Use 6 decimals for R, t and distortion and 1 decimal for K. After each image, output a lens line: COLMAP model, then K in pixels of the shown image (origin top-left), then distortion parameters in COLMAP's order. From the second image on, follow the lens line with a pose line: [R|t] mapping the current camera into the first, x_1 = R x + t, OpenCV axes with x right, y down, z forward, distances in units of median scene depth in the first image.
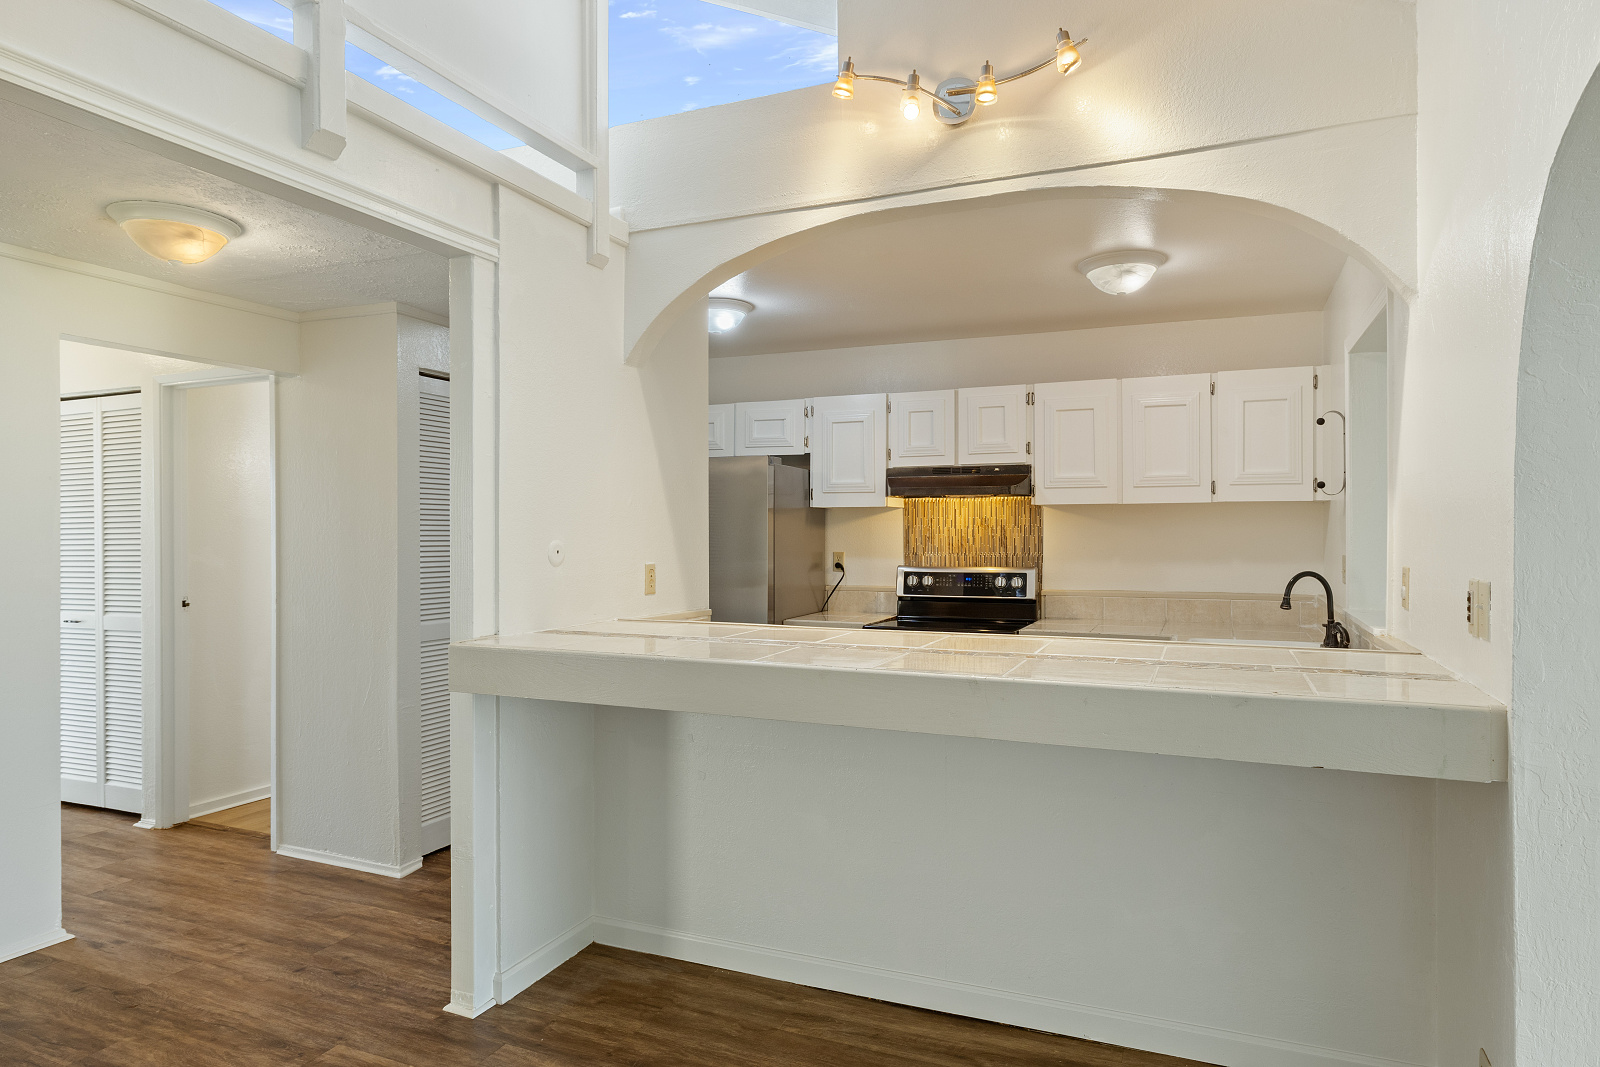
lens RADIAL K [[945.4, 0, 800.0], [0, 945.4, 533.5], [0, 0, 1]] dist [-0.003528, -0.000572]
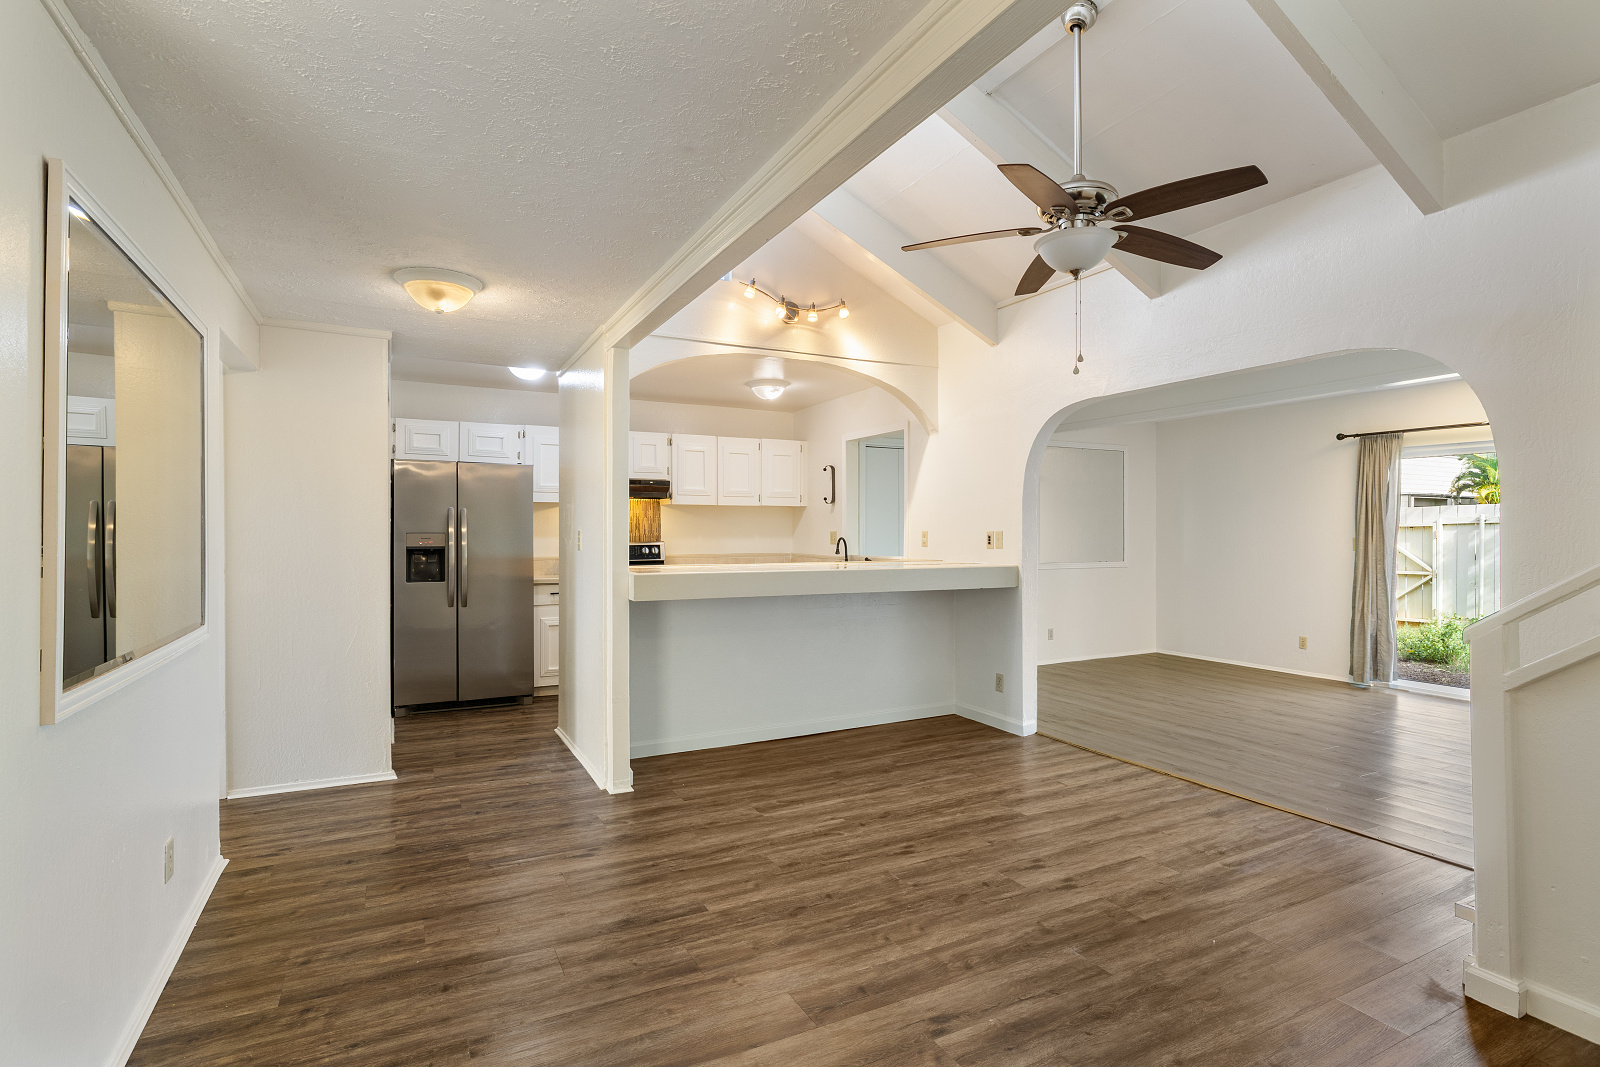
lens RADIAL K [[791.1, 0, 800.0], [0, 791.1, 533.5], [0, 0, 1]] dist [-0.004415, 0.000262]
pose [[0.635776, 0.000973, 0.771873, -0.902918], [0.000553, 0.999998, -0.001716, 0.031895], [-0.771873, 0.001518, 0.635774, -0.111564]]
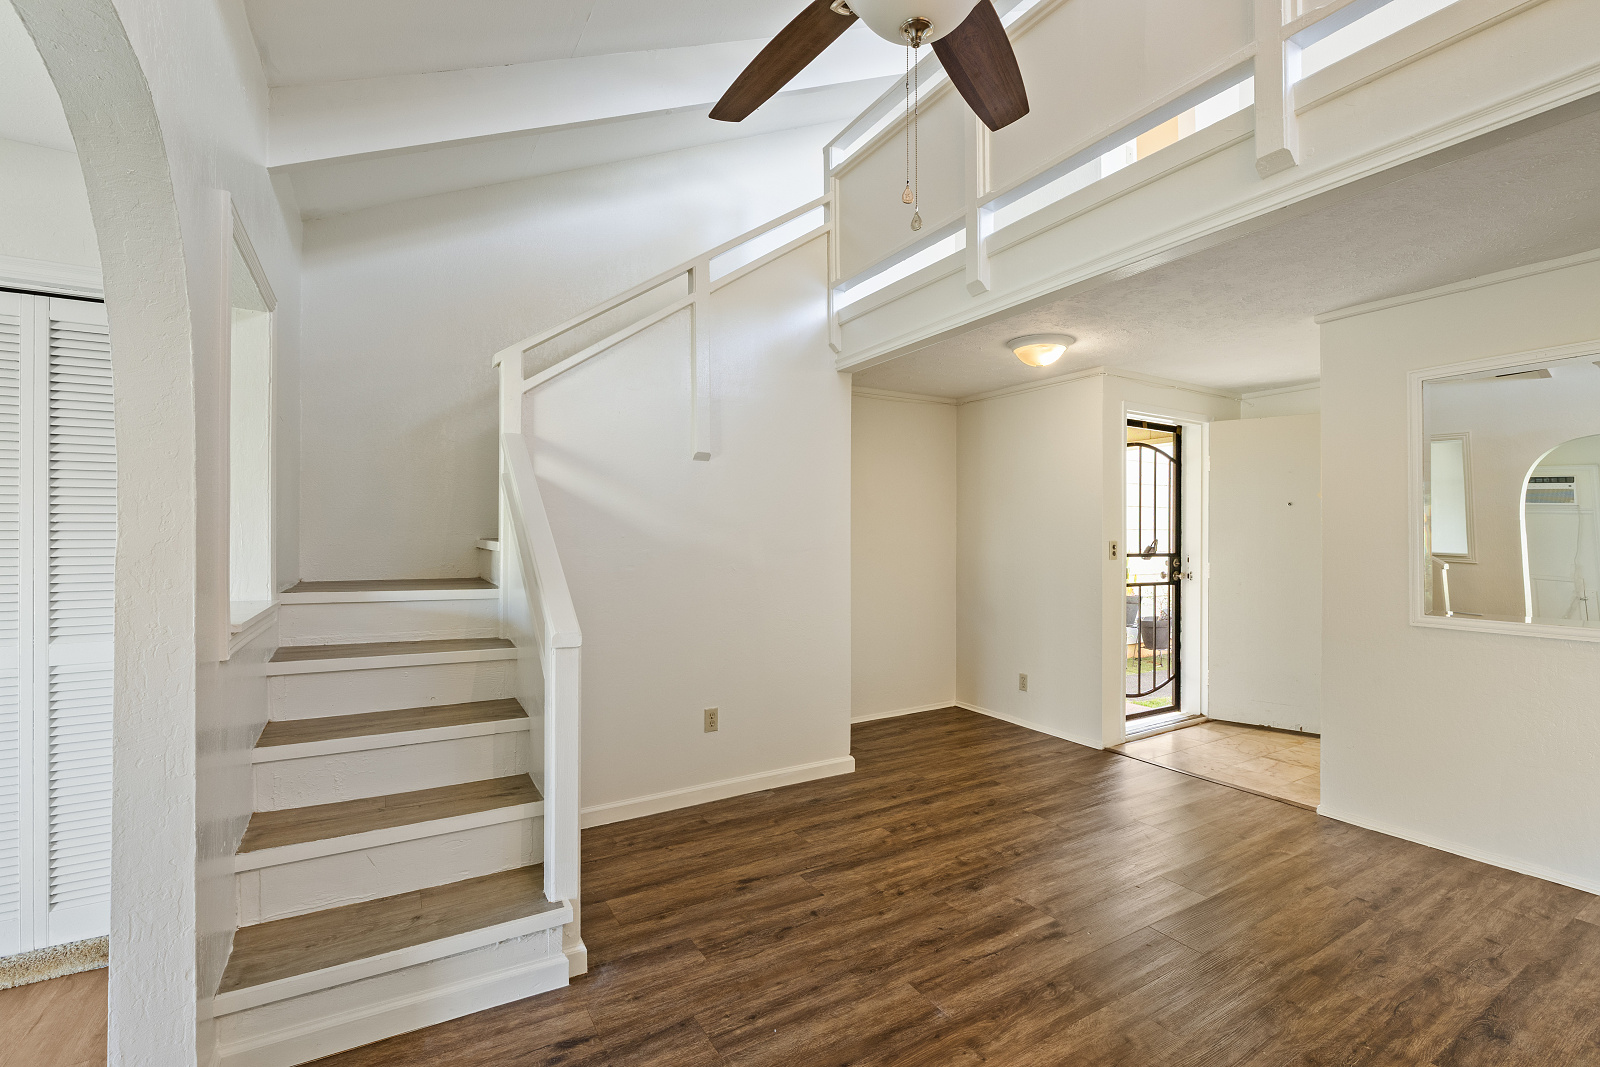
lens RADIAL K [[704.5, 0, 800.0], [0, 704.5, 533.5], [0, 0, 1]] dist [-0.008131, 0.000390]
pose [[-0.585259, -0.003269, -0.810840, 0.192144], [-0.000989, 0.999994, -0.003318, 0.027569], [0.810846, -0.001140, -0.585259, 0.332608]]
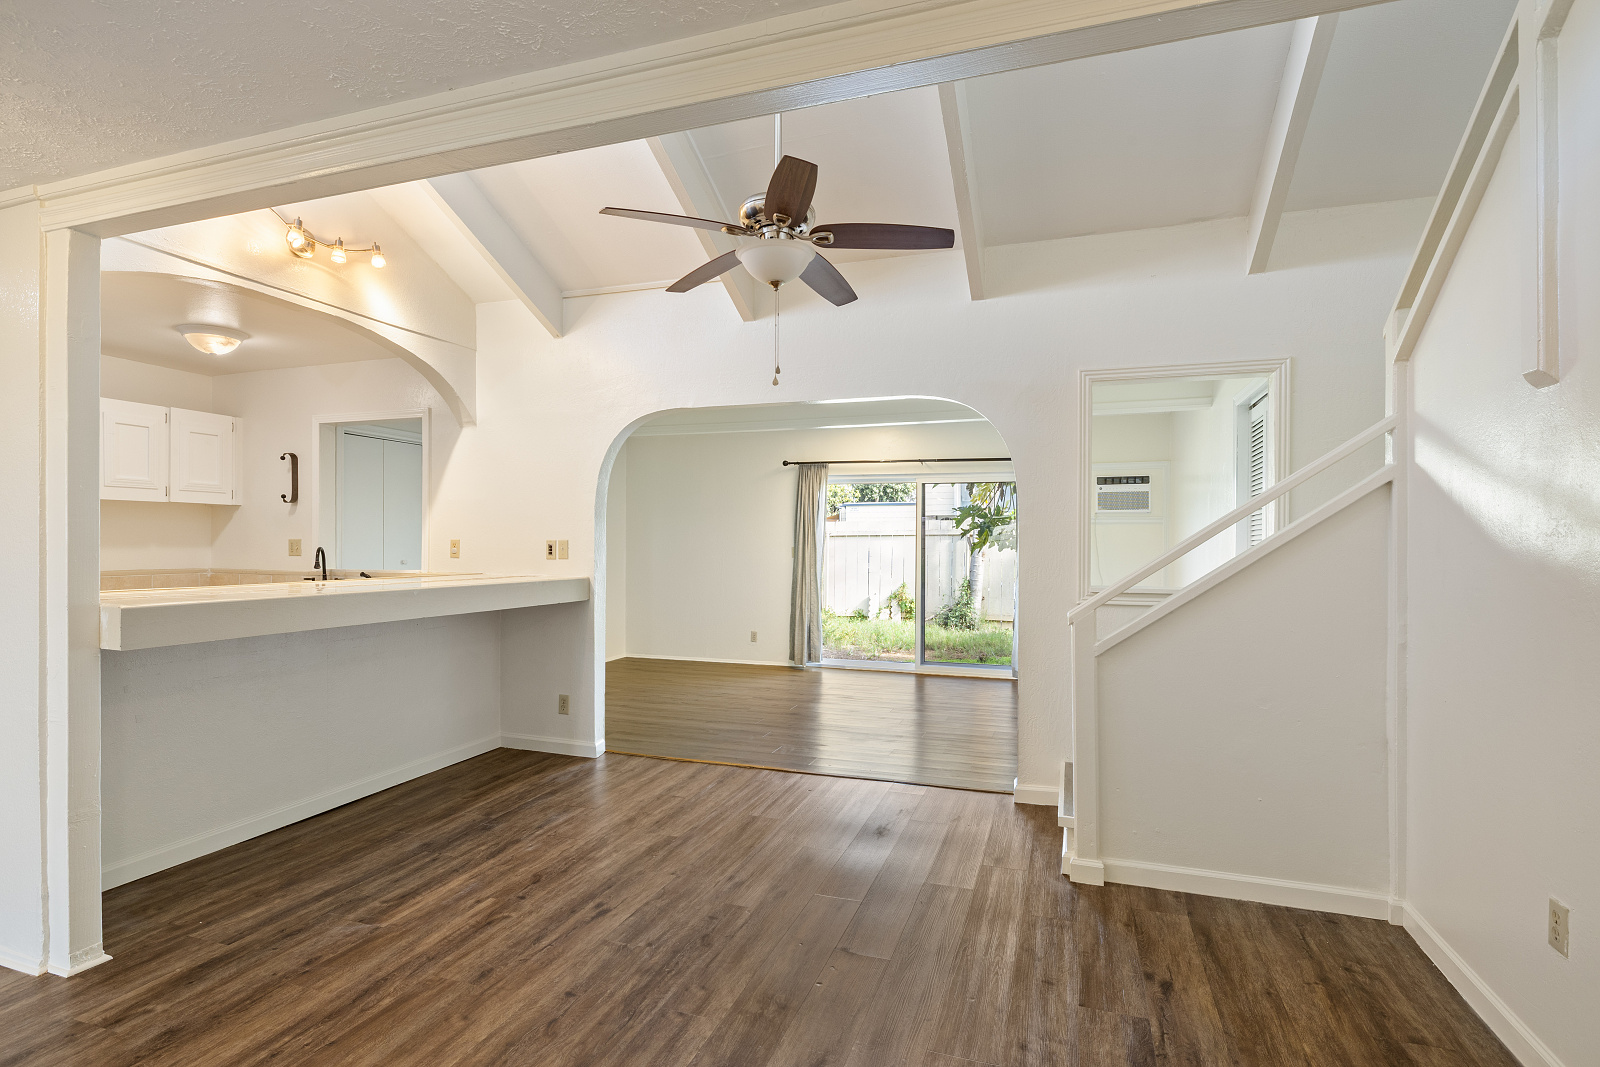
lens RADIAL K [[798.3, 0, 798.7], [0, 798.3, 549.4], [0, 0, 1]] dist [-0.003454, 0.000415]
pose [[-0.073742, -0.006380, 0.997257, -0.922319], [-0.001342, 0.999979, 0.006298, 0.031852], [-0.997276, -0.000874, -0.073749, 0.208128]]
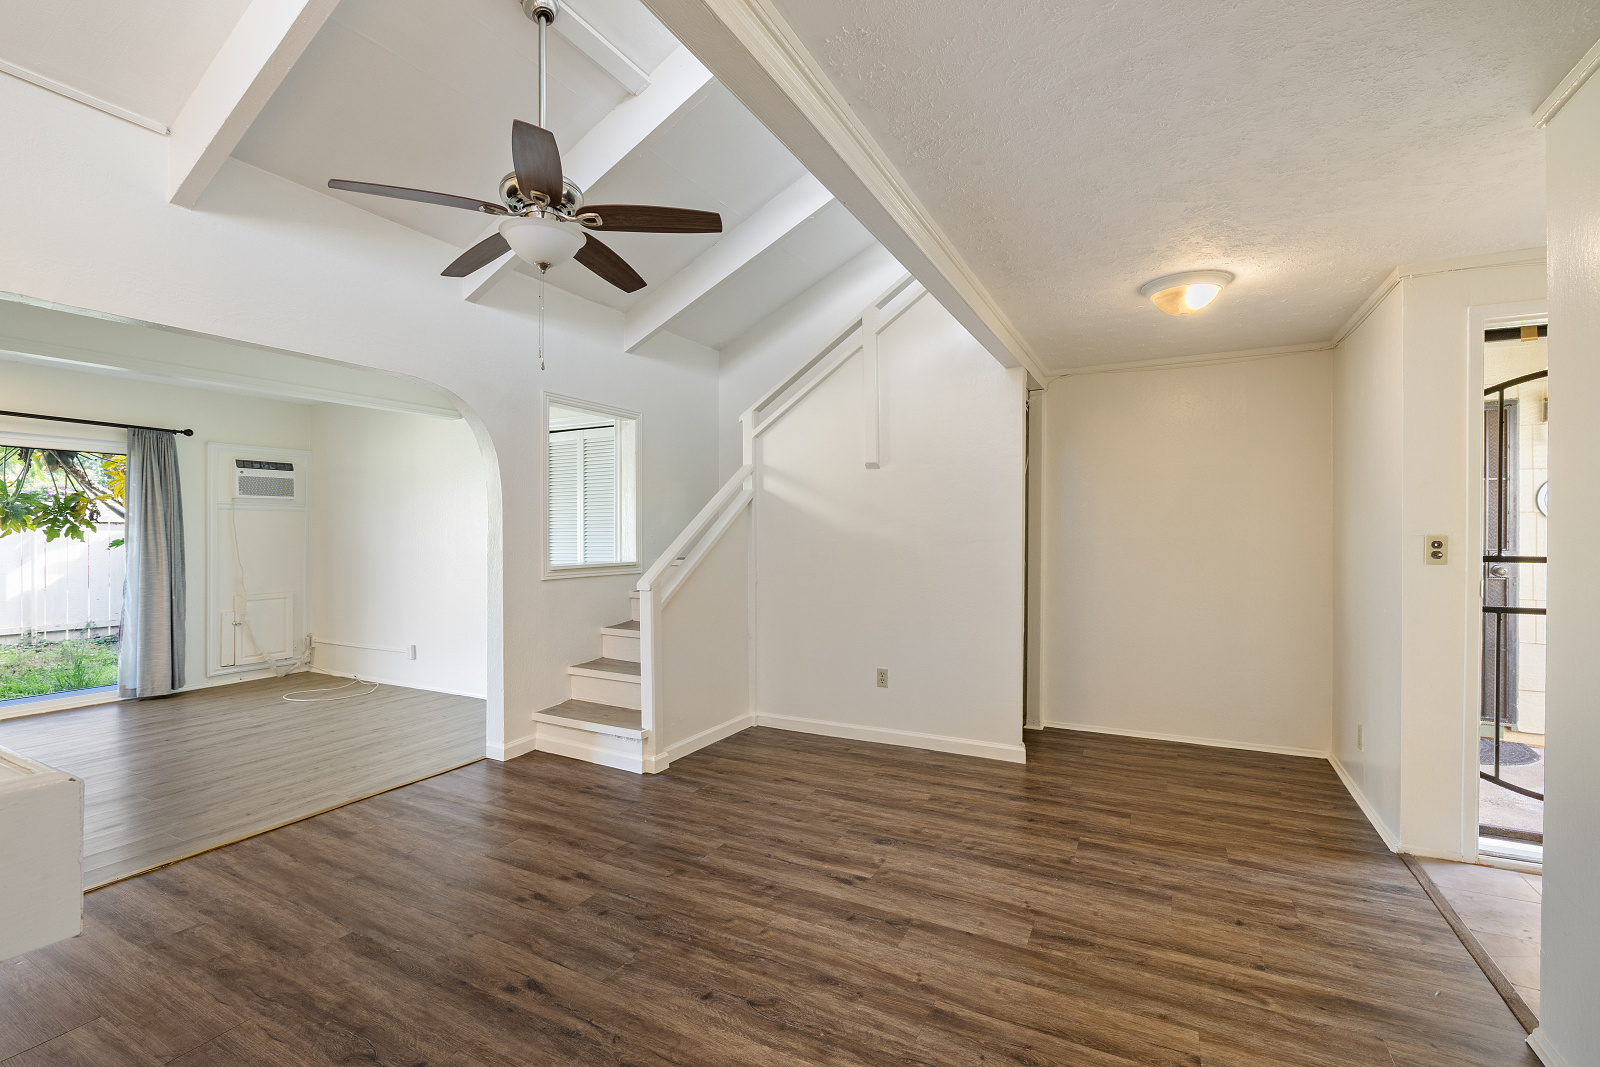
lens RADIAL K [[704.5, 0, 800.0], [0, 704.5, 533.5], [0, 0, 1]] dist [-0.008131, 0.000390]
pose [[-0.997409, 0.001650, 0.071919, -0.424904], [0.002102, 0.999978, 0.006212, 0.027877], [-0.071907, 0.006347, -0.997391, 0.834883]]
